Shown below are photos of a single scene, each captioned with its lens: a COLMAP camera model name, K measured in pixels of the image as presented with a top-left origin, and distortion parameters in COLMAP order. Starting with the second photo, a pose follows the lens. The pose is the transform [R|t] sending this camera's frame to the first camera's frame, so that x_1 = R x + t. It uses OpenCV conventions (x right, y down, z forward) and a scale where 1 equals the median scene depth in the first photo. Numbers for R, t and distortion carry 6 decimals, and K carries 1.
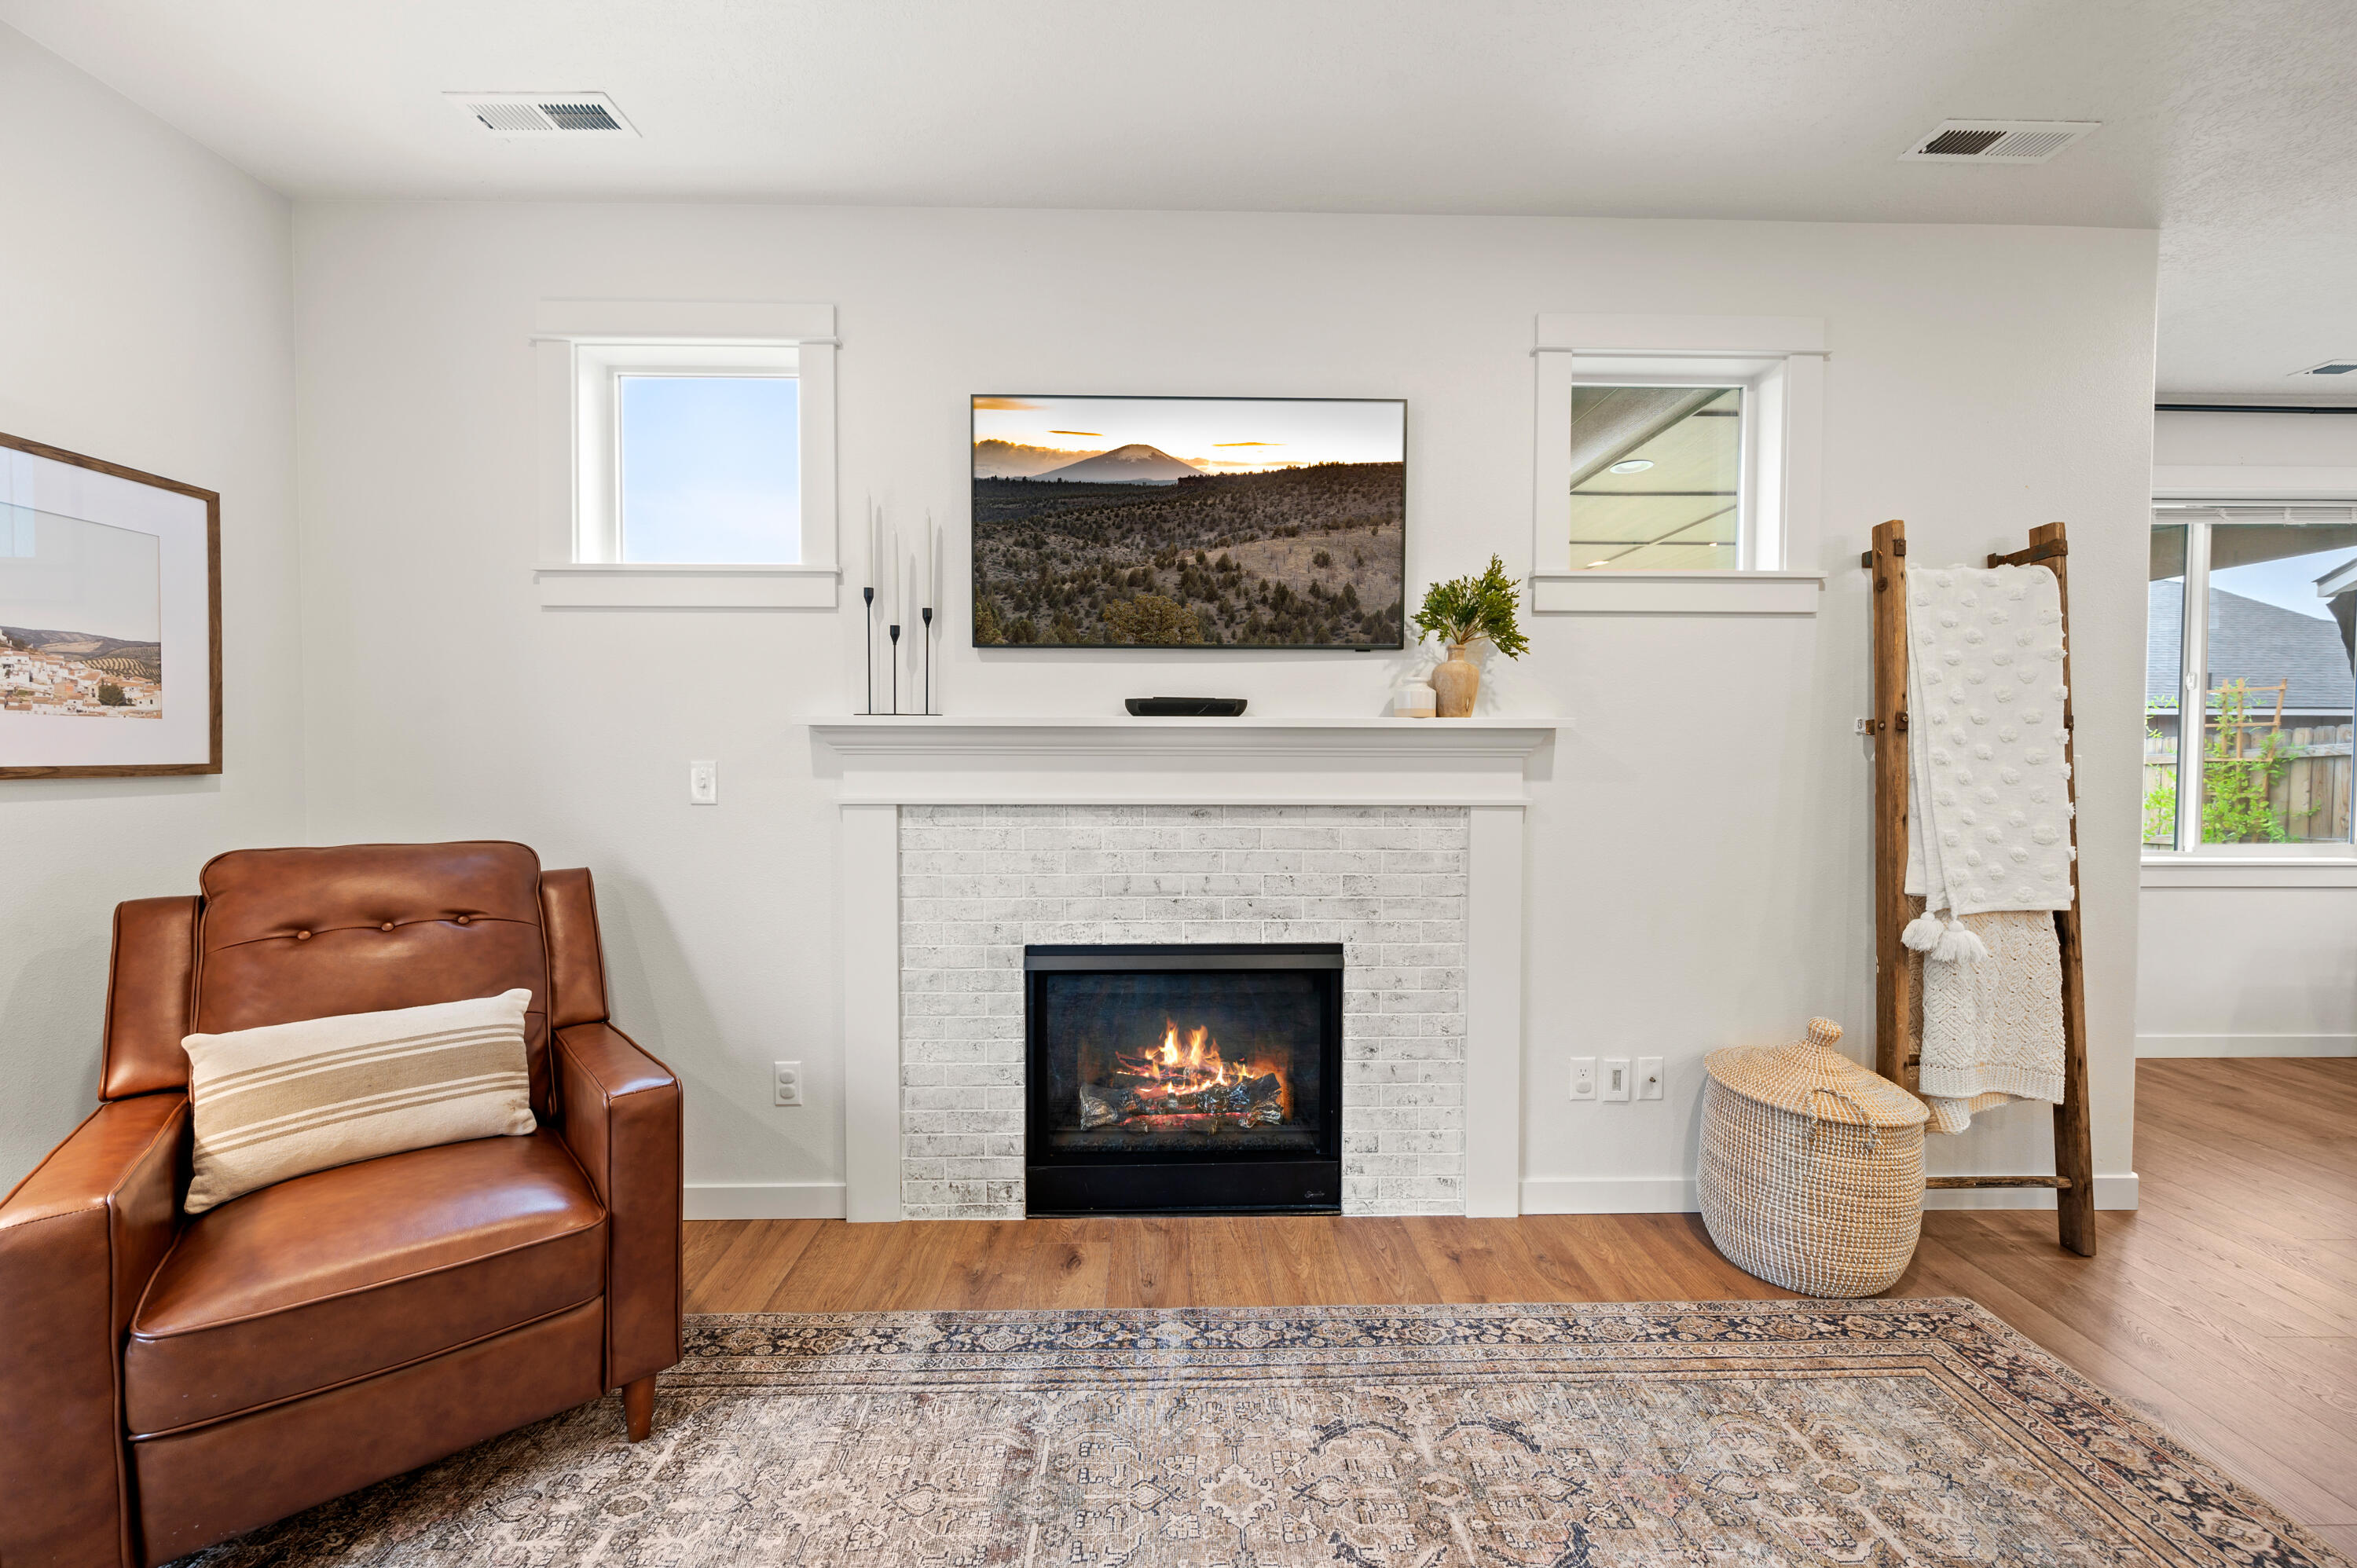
lens RADIAL K [[931.4, 0, 1183.6], [0, 931.4, 774.8], [0, 0, 1]] dist [-0.000898, 0.000216]
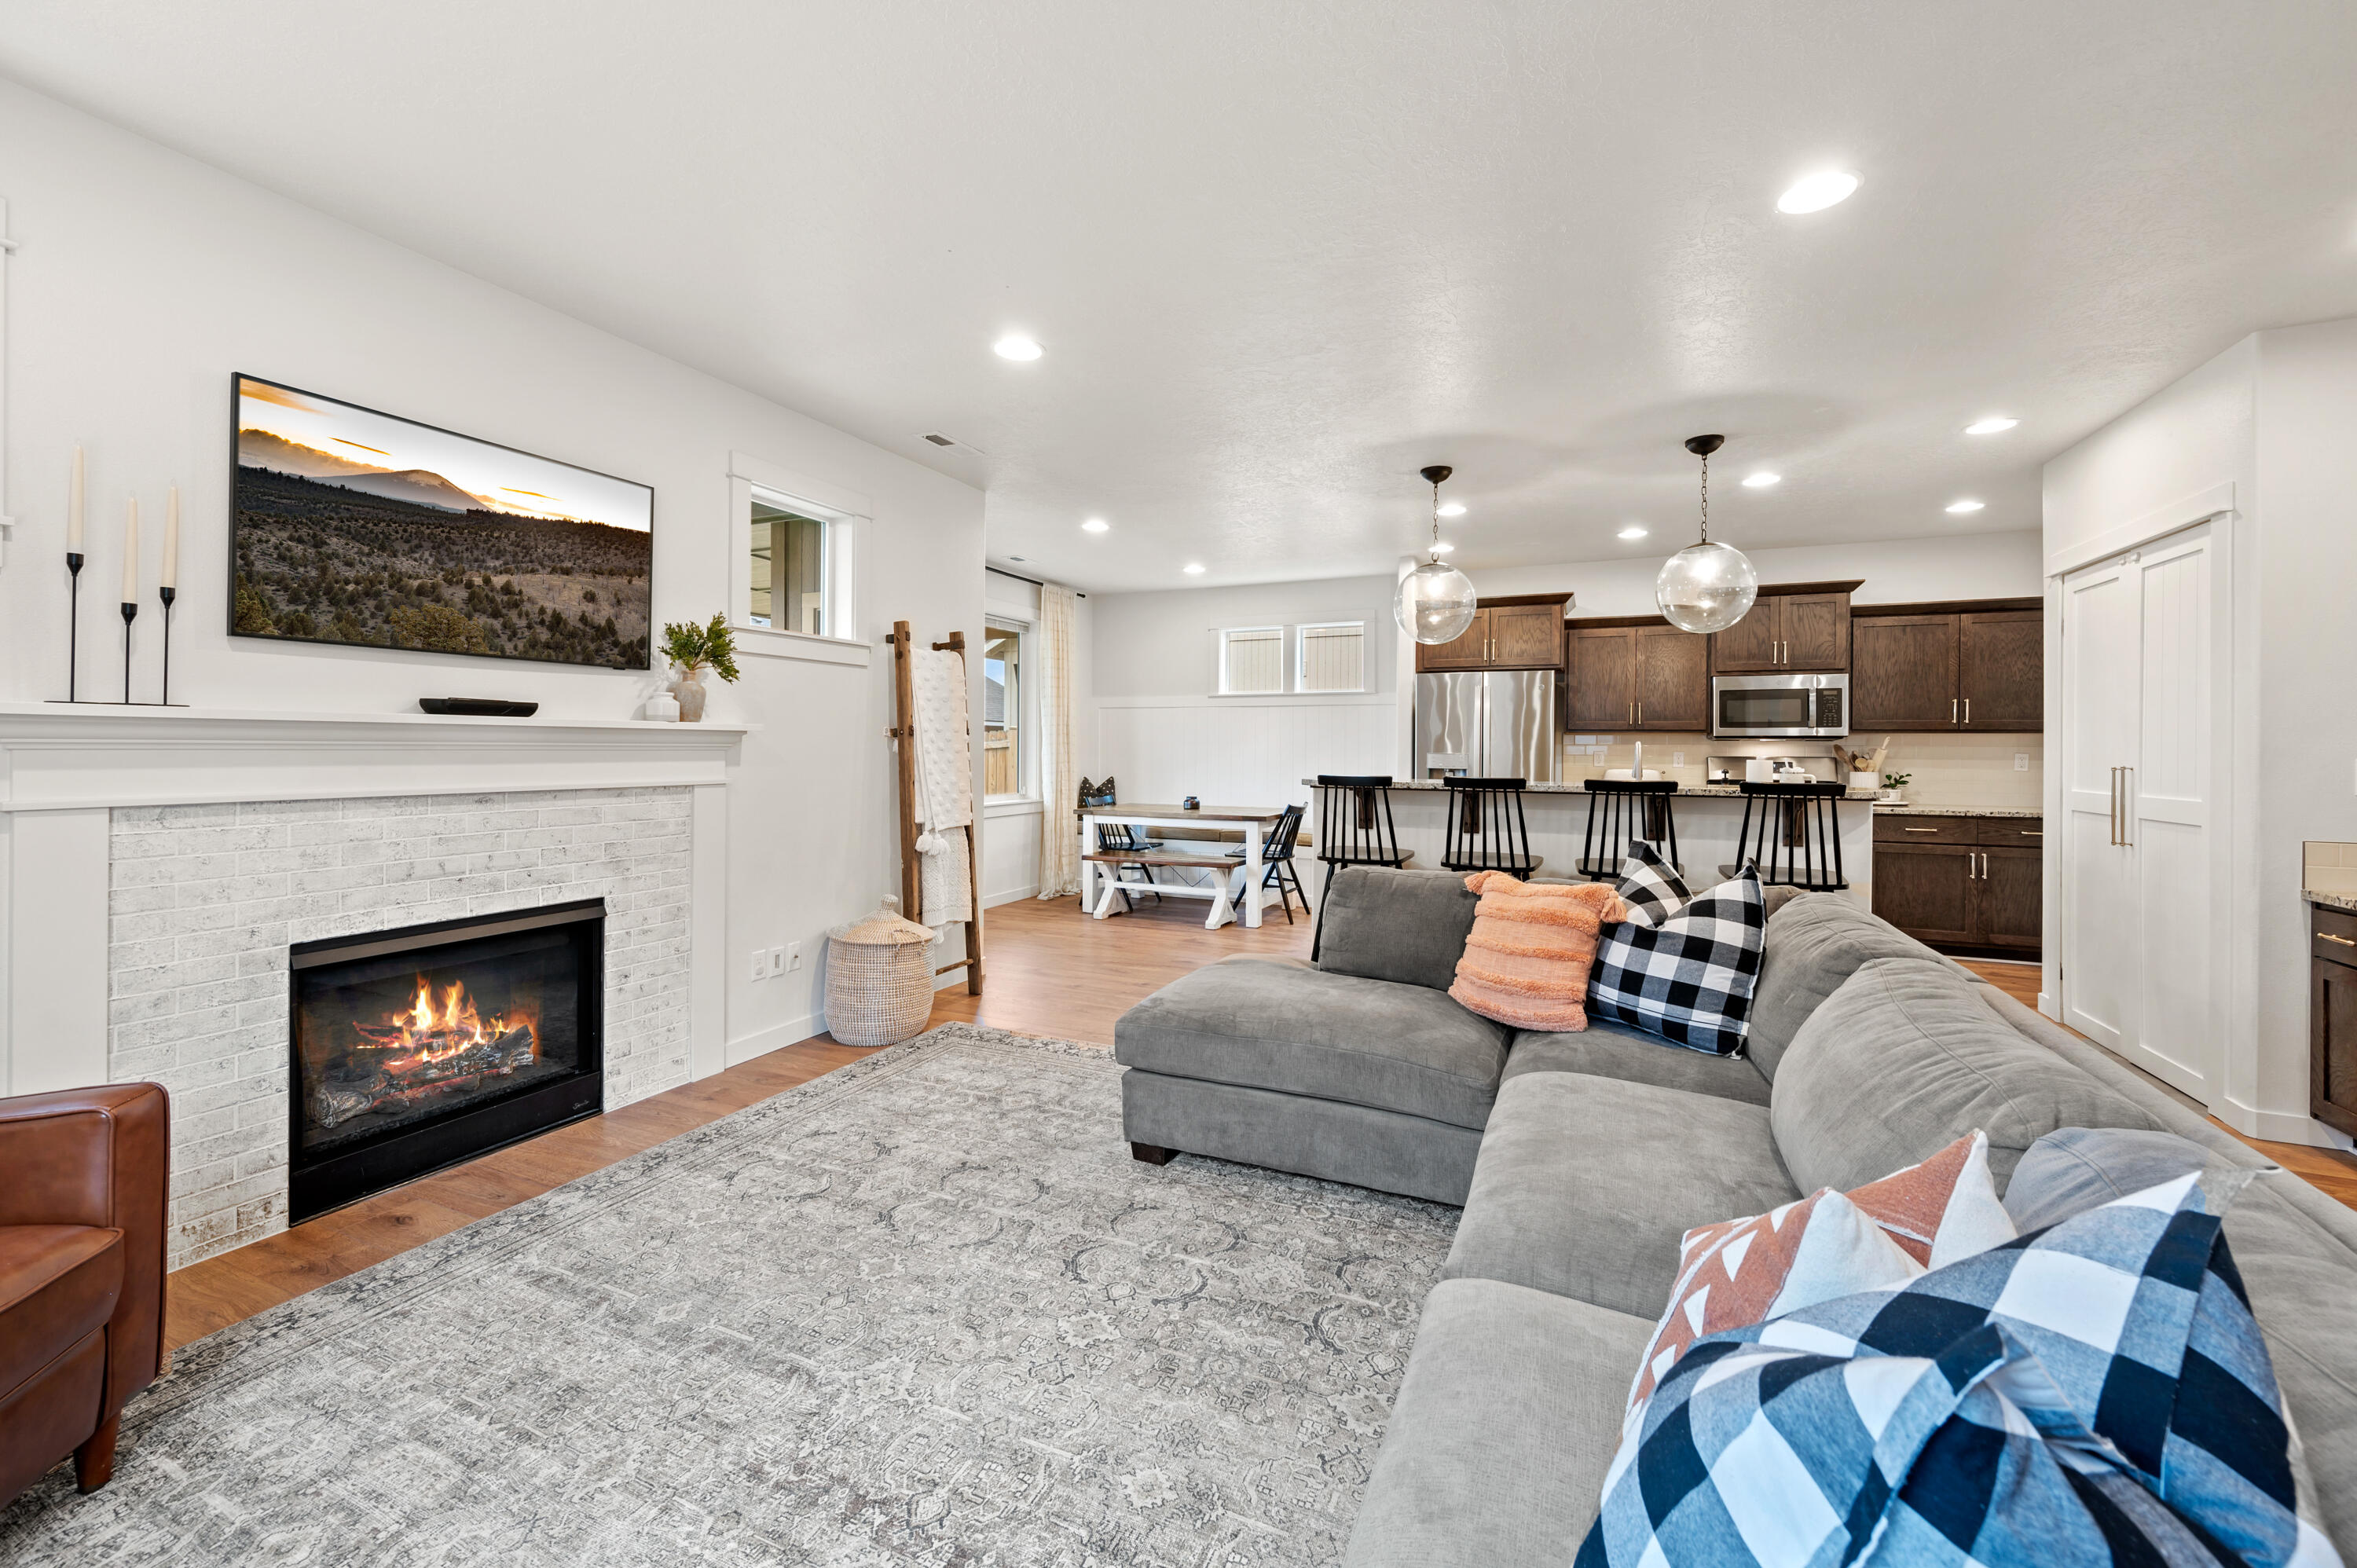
lens RADIAL K [[937.0, 0, 1161.3], [0, 937.0, 747.1], [0, 0, 1]] dist [0.000177, 0.000145]
pose [[0.444609, -0.001425, 0.895724, -0.655629], [0.023570, 0.999671, -0.010109, 0.007105], [-0.895415, 0.025607, 0.444496, -0.266336]]
